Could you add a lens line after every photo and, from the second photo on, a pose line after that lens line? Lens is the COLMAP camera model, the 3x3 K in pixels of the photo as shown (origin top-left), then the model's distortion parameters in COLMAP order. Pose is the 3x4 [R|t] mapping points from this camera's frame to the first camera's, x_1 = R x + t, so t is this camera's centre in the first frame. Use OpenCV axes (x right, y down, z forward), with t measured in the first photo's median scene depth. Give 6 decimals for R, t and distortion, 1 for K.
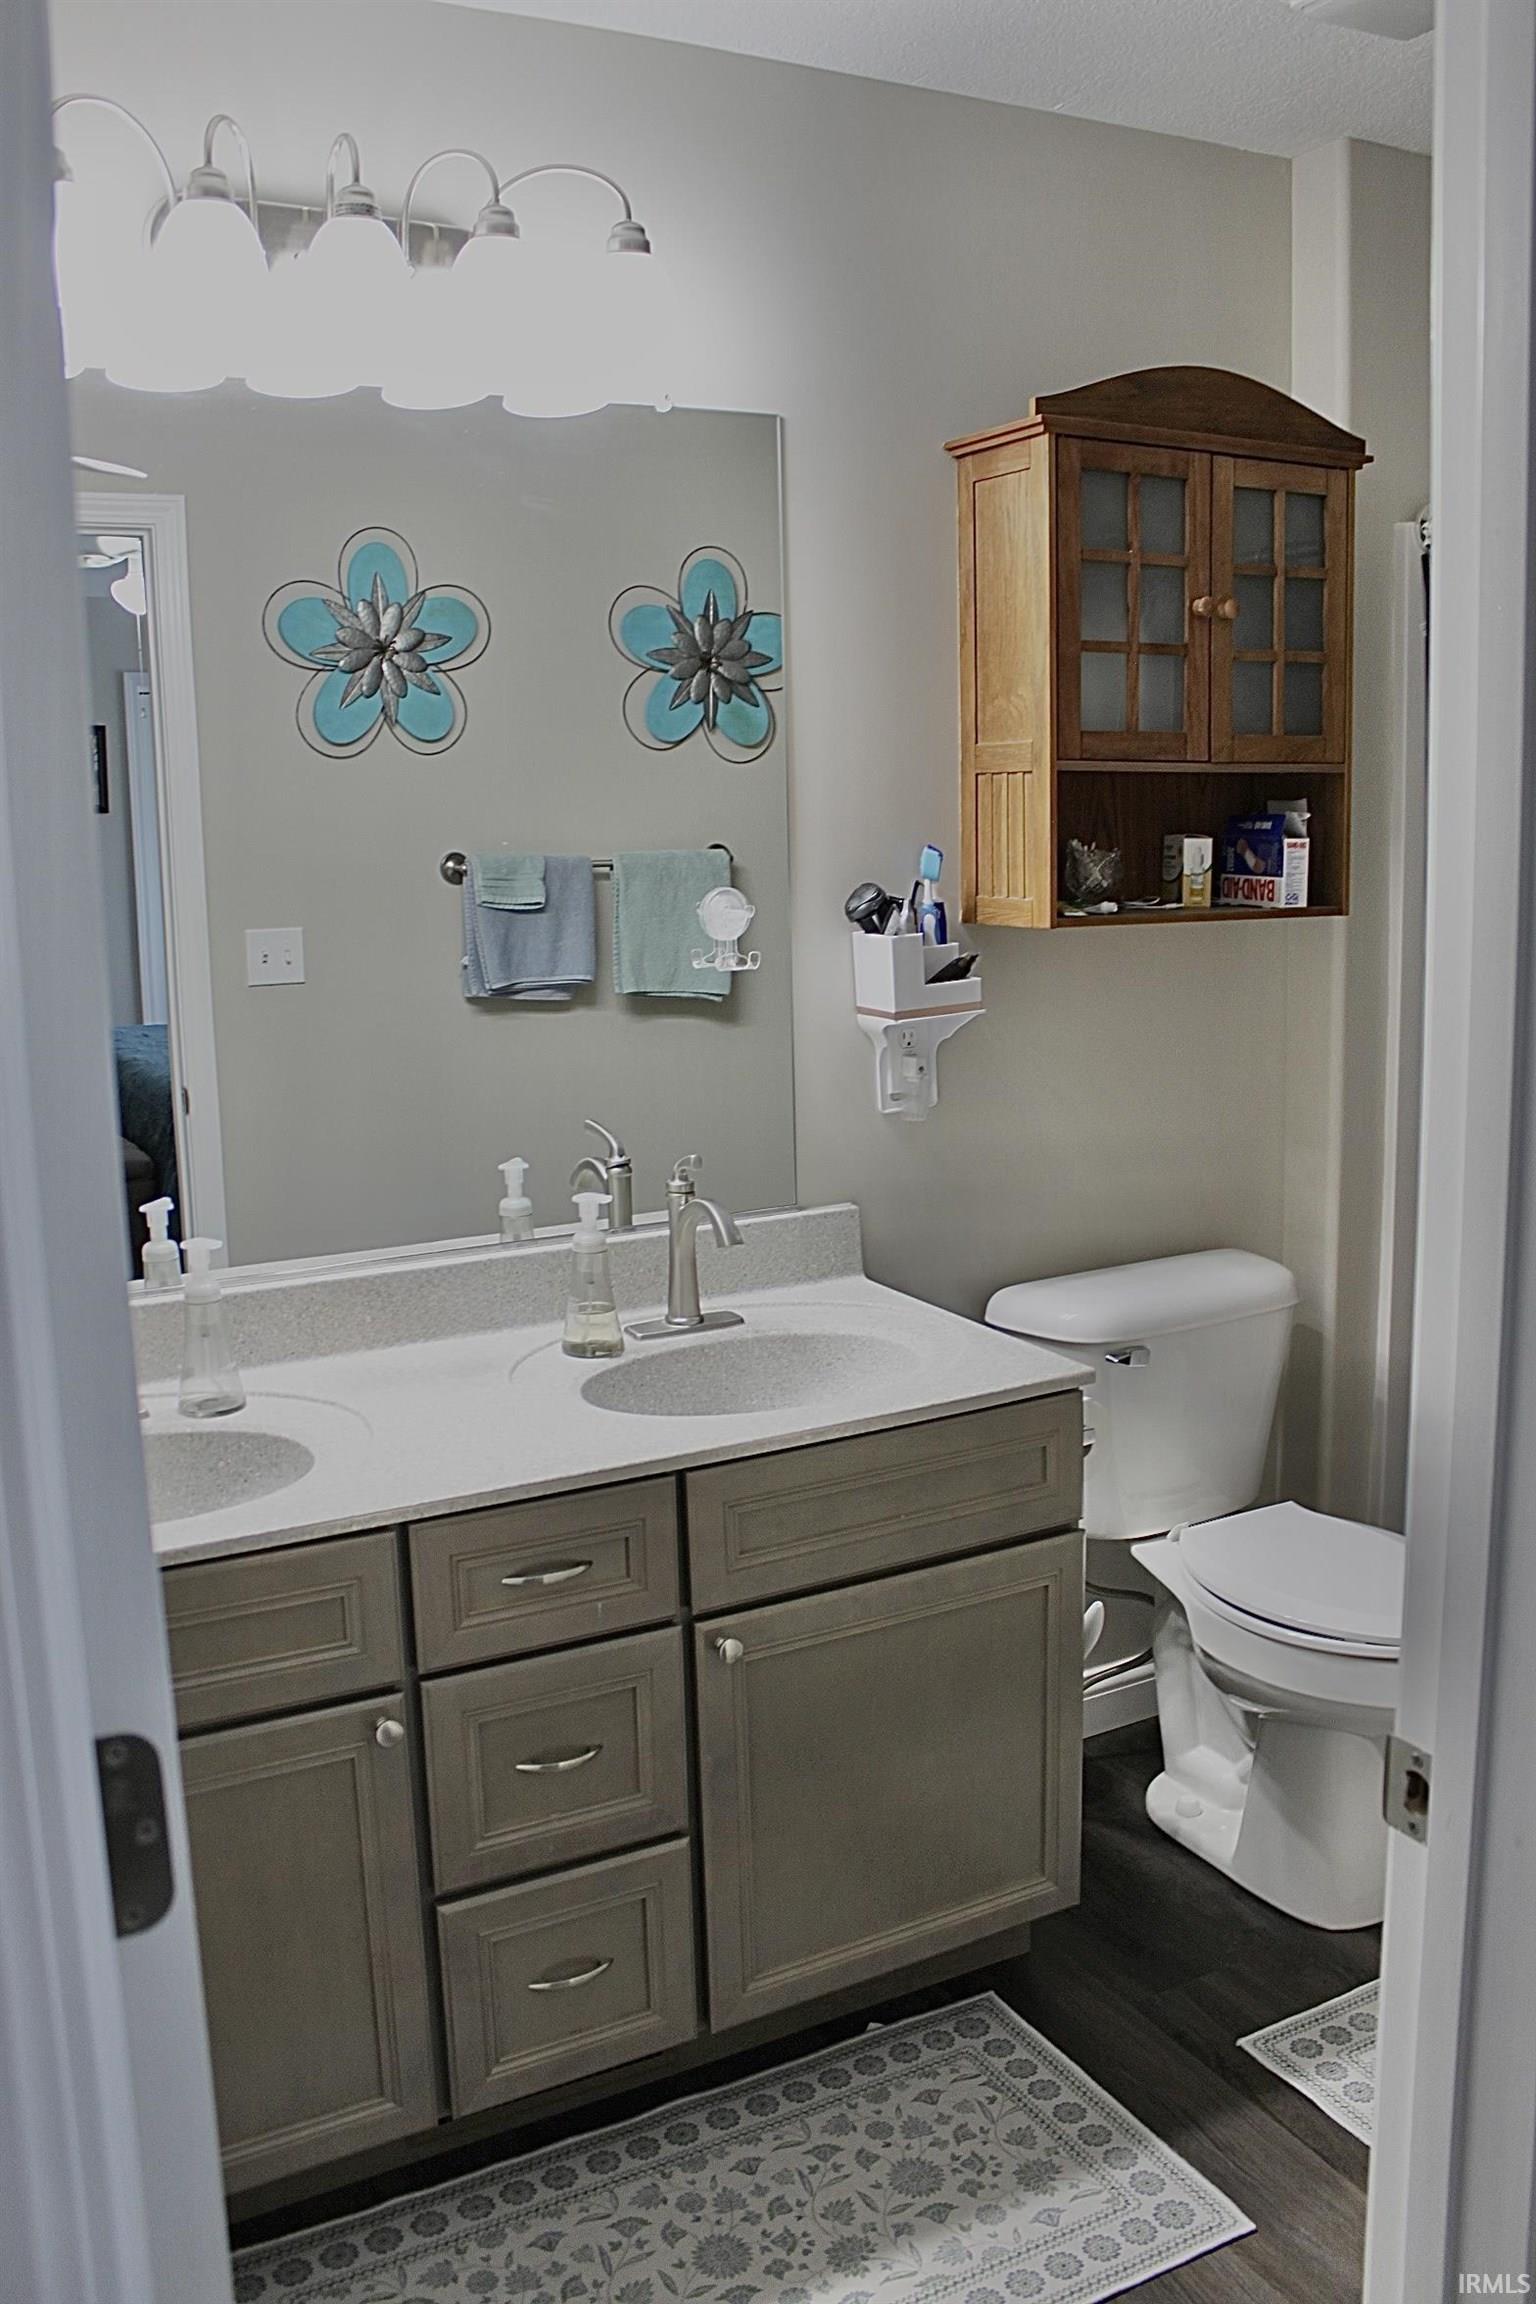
lens RADIAL K [[1950.3, 0, 770.9], [0, 1950.3, 1155.1], [0, 0, 1]] dist [-0.133734, 0.091539]
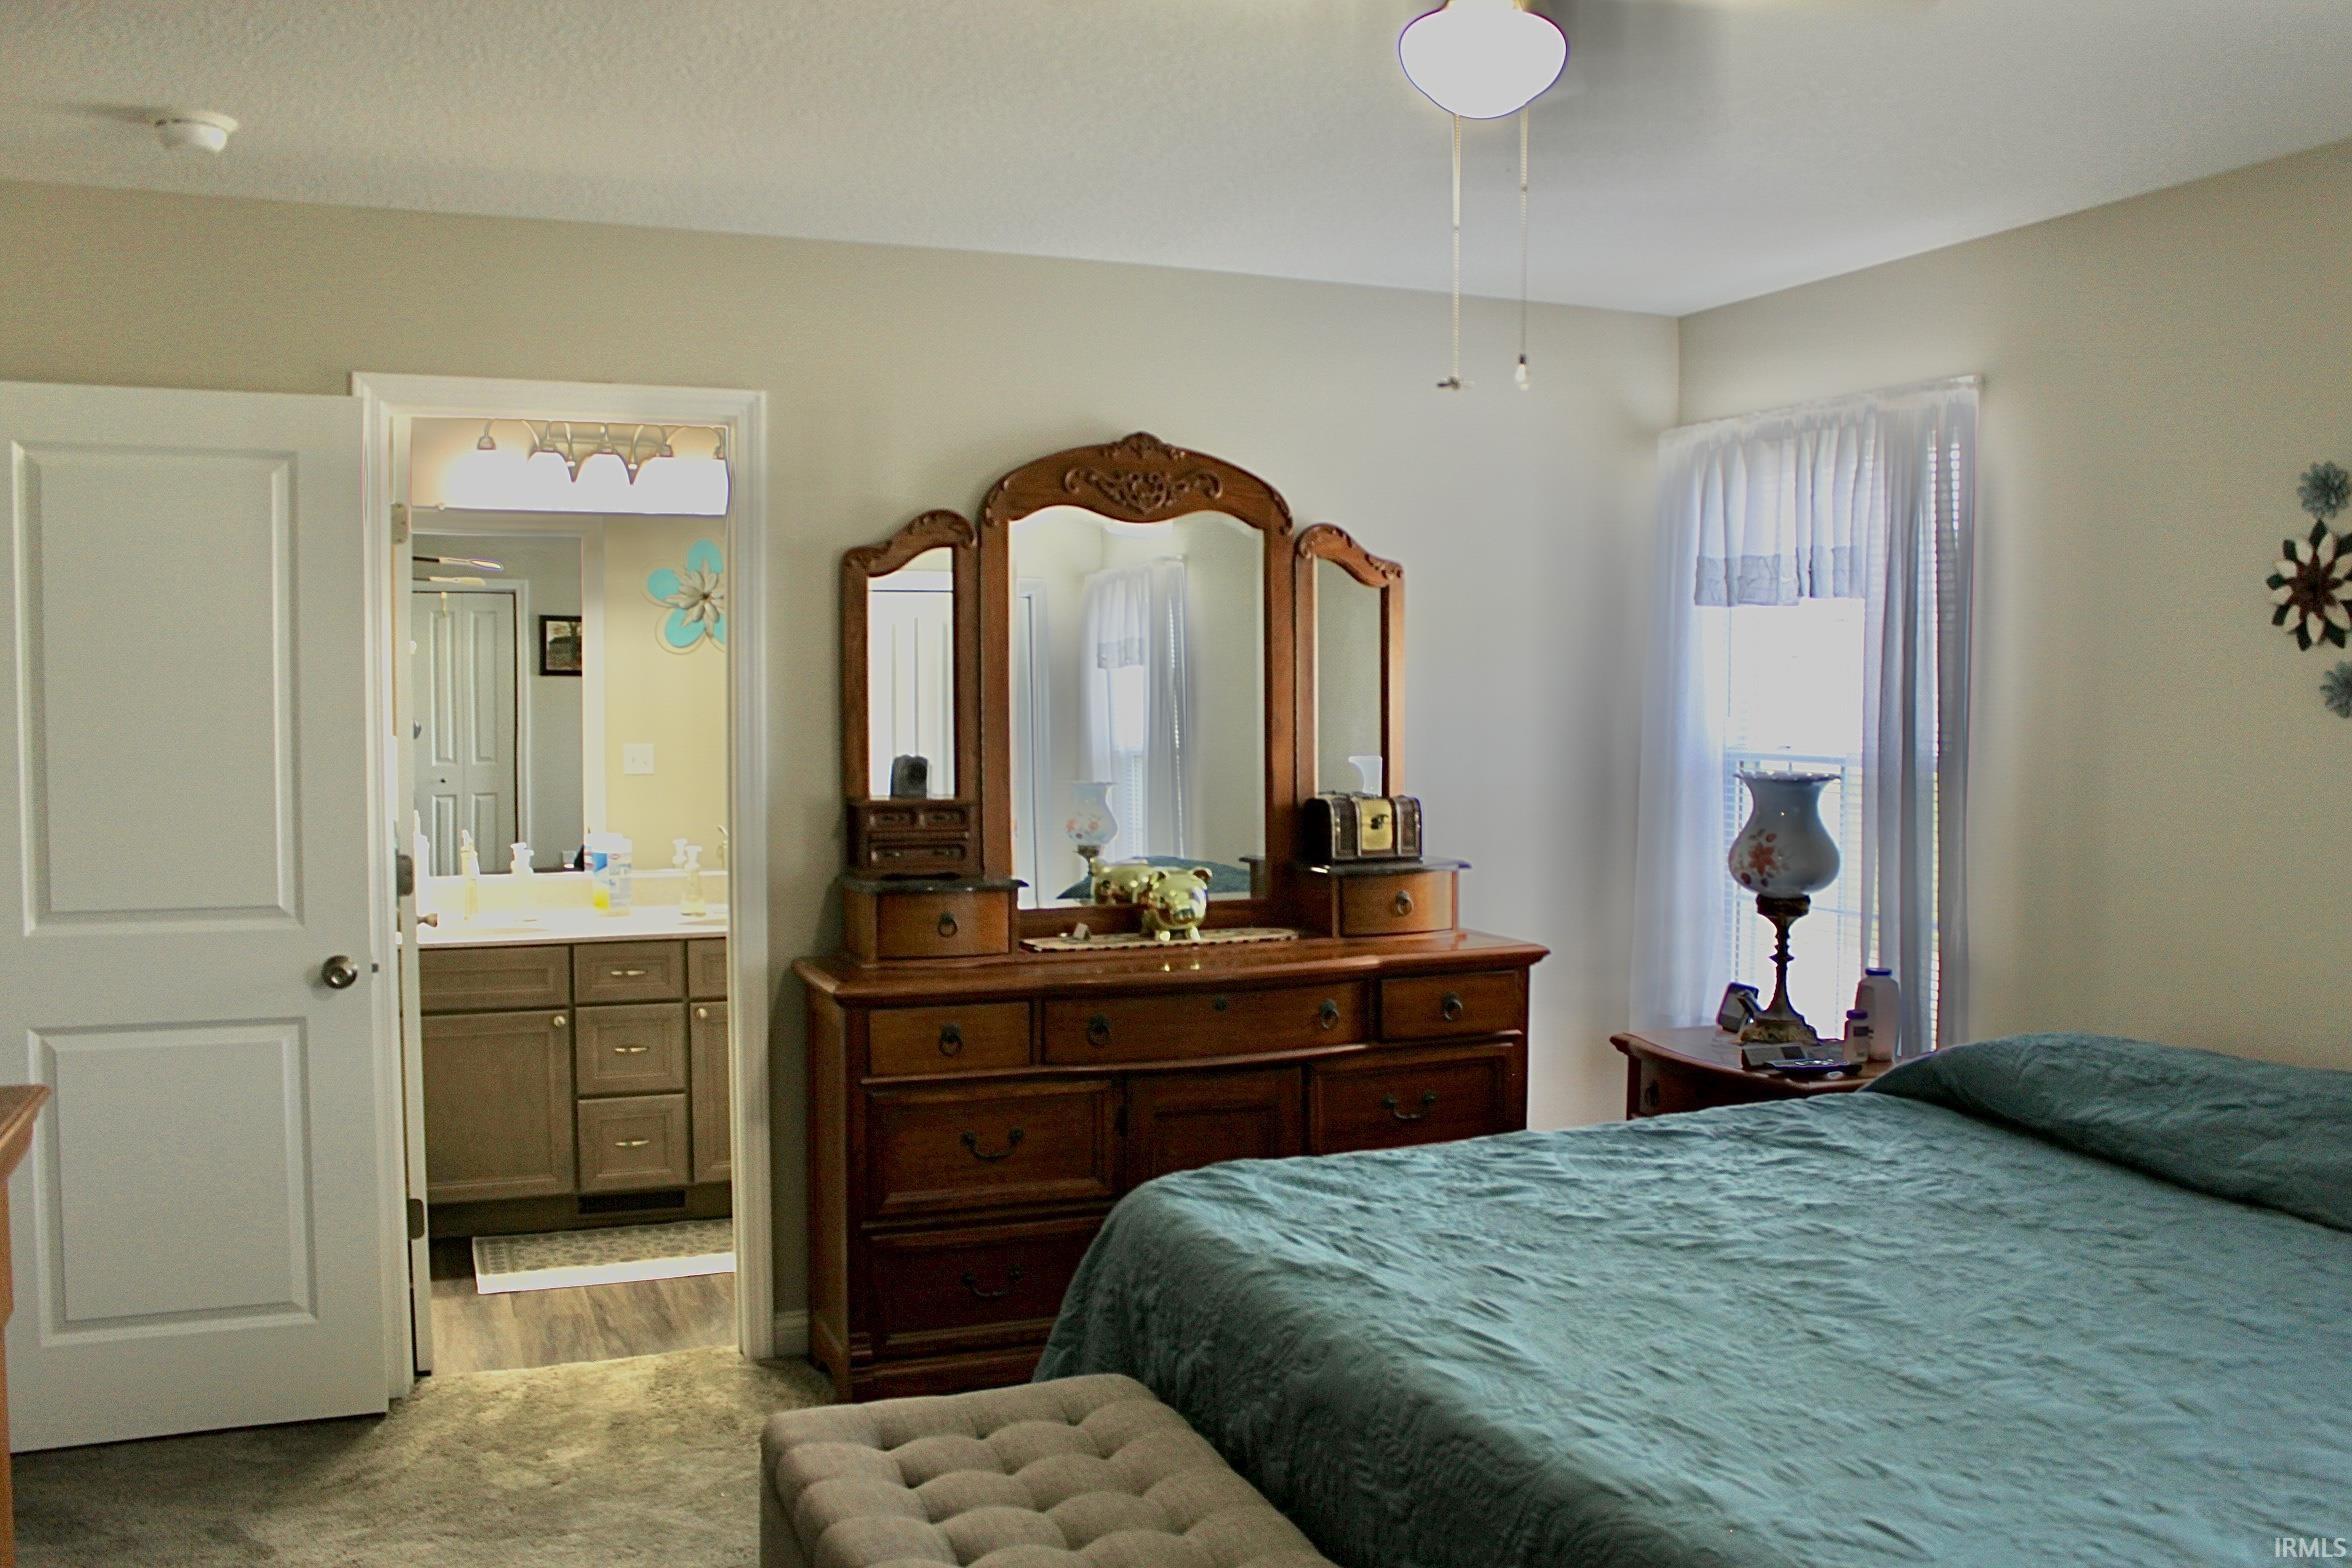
lens RADIAL K [[1990.9, 0, 1167.5], [0, 1990.9, 774.5], [0, 0, 1]] dist [-0.133734, 0.091539]
pose [[0.993885, 0.032578, -0.105508, 0.866770], [-0.045816, 0.991025, -0.125578, 0.243524], [0.100470, 0.129644, 0.986457, -1.575199]]
